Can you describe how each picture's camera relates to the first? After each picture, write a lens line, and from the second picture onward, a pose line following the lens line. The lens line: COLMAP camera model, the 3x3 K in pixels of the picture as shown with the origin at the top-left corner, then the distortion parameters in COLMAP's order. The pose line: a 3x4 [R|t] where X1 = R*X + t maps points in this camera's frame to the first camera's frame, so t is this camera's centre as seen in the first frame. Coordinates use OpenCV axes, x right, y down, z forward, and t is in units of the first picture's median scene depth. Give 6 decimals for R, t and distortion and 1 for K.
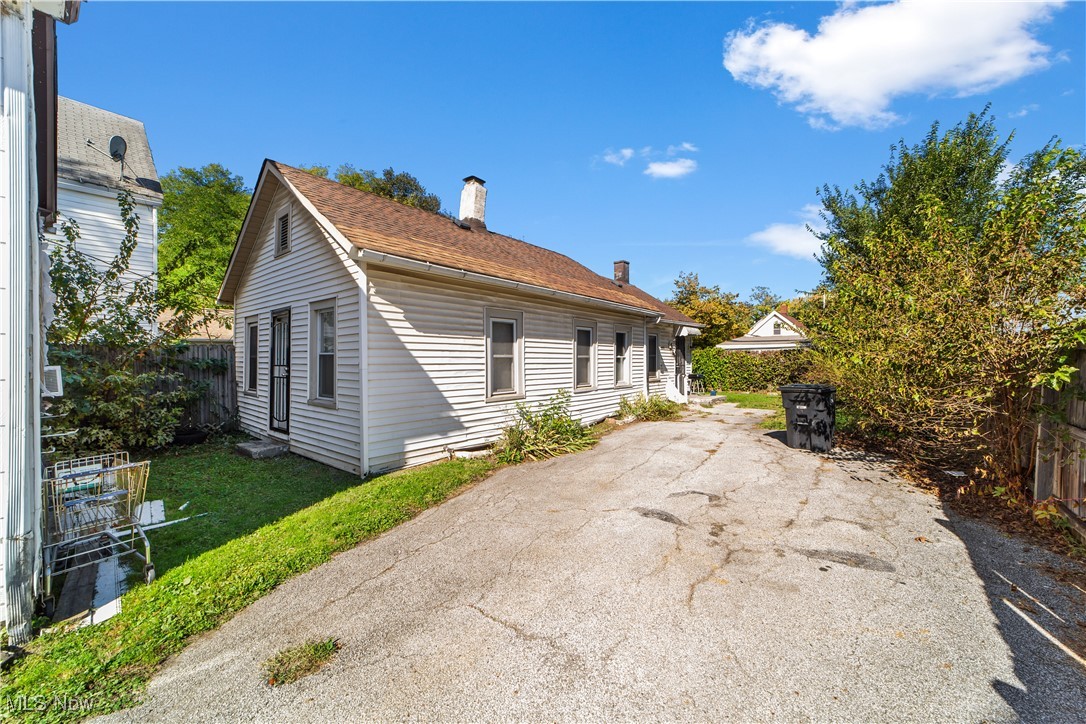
lens RADIAL K [[424.1, 0, 541.0], [0, 424.1, 366.7], [0, 0, 1]] dist [0.000173, -0.000043]
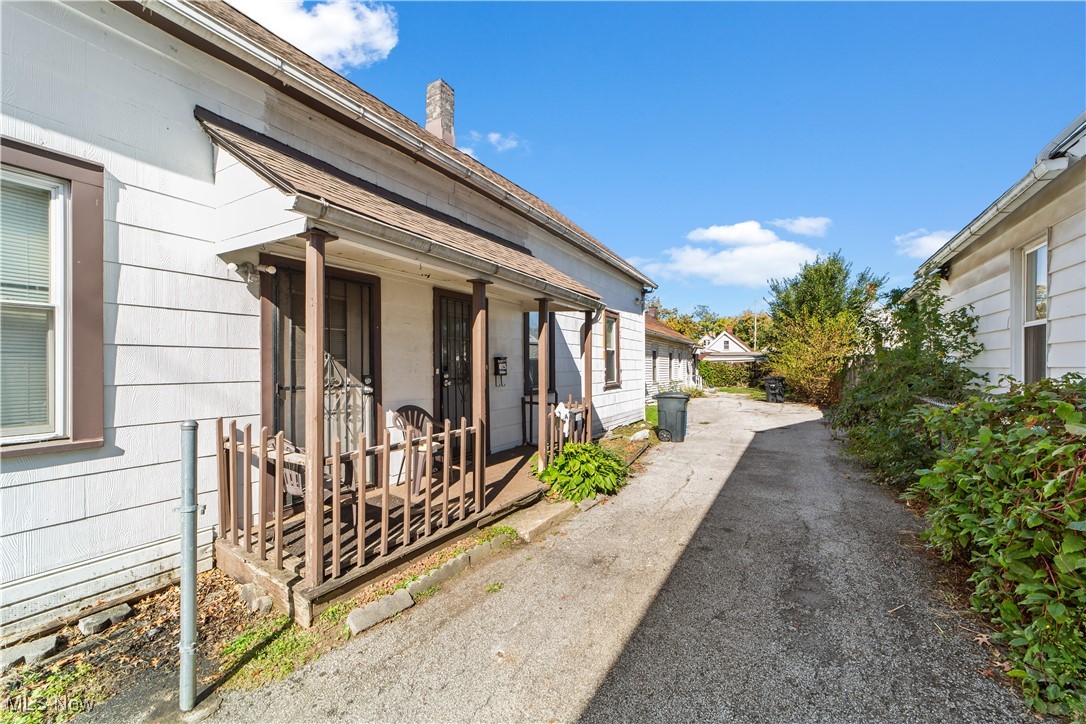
lens RADIAL K [[424.1, 0, 543.5], [0, 424.1, 363.5], [0, 0, 1]] dist [0.000173, -0.000043]
pose [[0.990133, 0.003277, 0.140090, -0.653778], [0.000549, 0.999628, -0.027262, 0.019949], [-0.140127, 0.027069, 0.989763, -0.787248]]
